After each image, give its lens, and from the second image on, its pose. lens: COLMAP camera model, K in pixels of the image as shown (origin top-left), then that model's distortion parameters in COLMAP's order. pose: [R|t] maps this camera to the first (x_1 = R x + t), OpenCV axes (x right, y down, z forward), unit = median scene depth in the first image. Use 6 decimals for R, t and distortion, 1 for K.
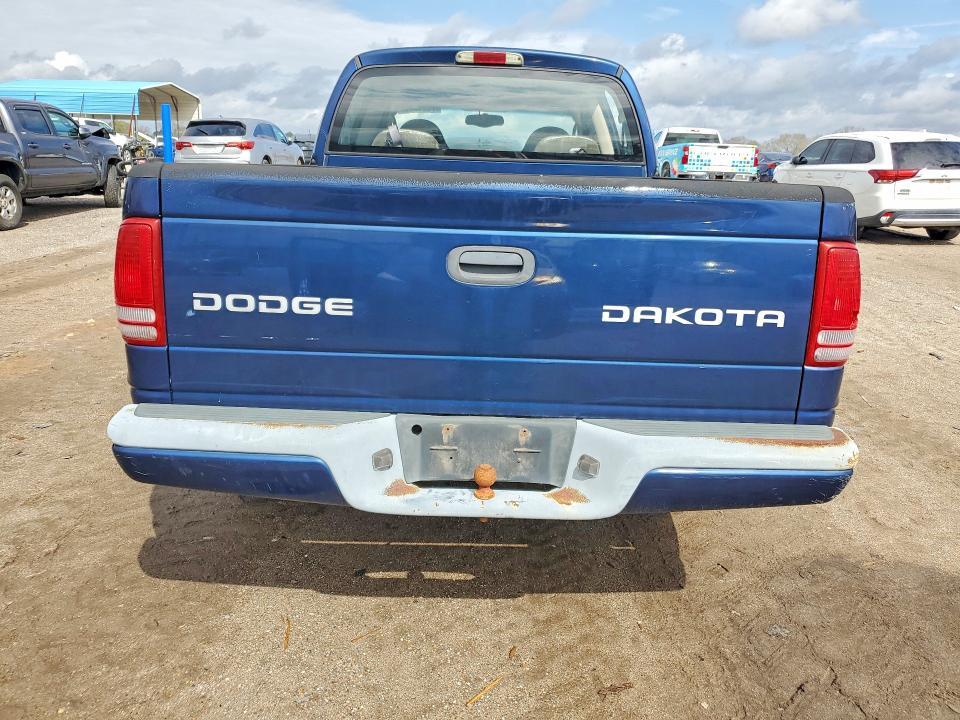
lens RADIAL K [[742.2, 0, 483.5], [0, 742.2, 363.2], [0, 0, 1]] dist [0.020720, 0.001907]
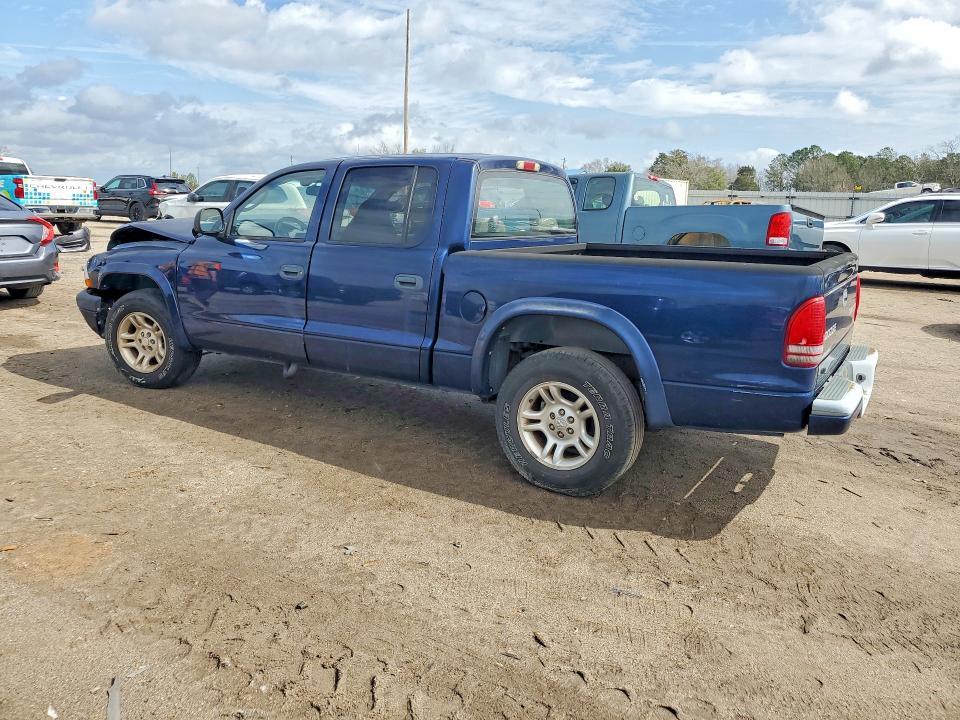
lens RADIAL K [[742.2, 0, 481.6], [0, 742.2, 360.2], [0, 0, 1]] dist [0.020720, 0.001907]
pose [[0.530858, -0.194727, 0.824785, -0.256149], [0.217935, 0.971880, 0.089185, -0.040502], [-0.818959, 0.132405, 0.558368, 0.069313]]
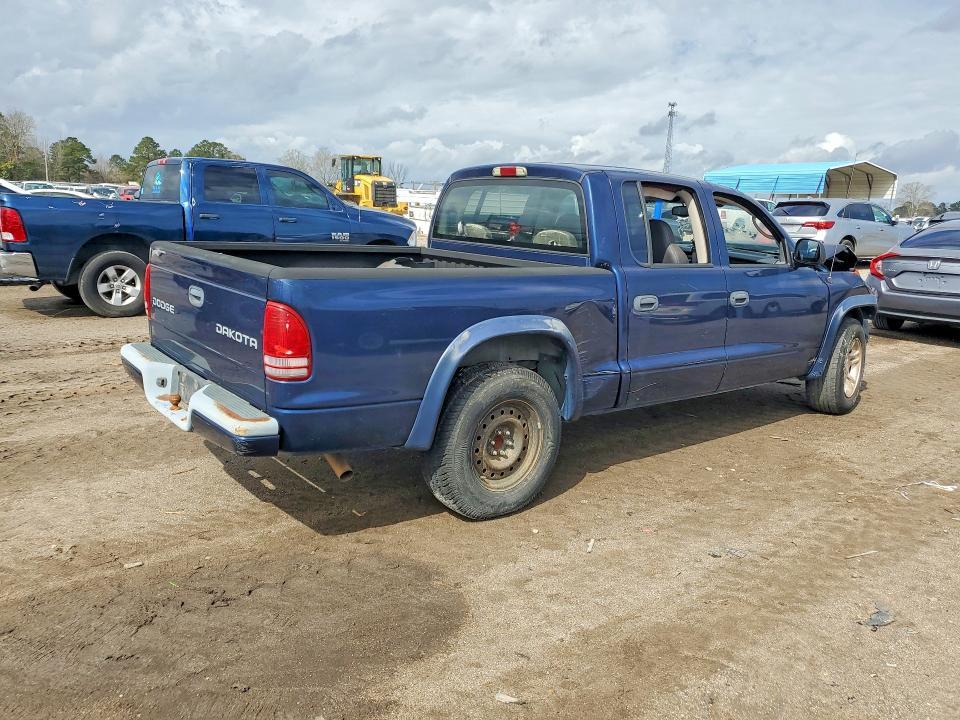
lens RADIAL K [[742.2, 0, 480.8], [0, 742.2, 399.4], [0, 0, 1]] dist [0.020720, 0.001907]
pose [[0.612401, 0.193272, -0.766558, 0.217385], [-0.230666, 0.971146, 0.060576, -0.017274], [0.756147, 0.139722, 0.639311, 0.035207]]
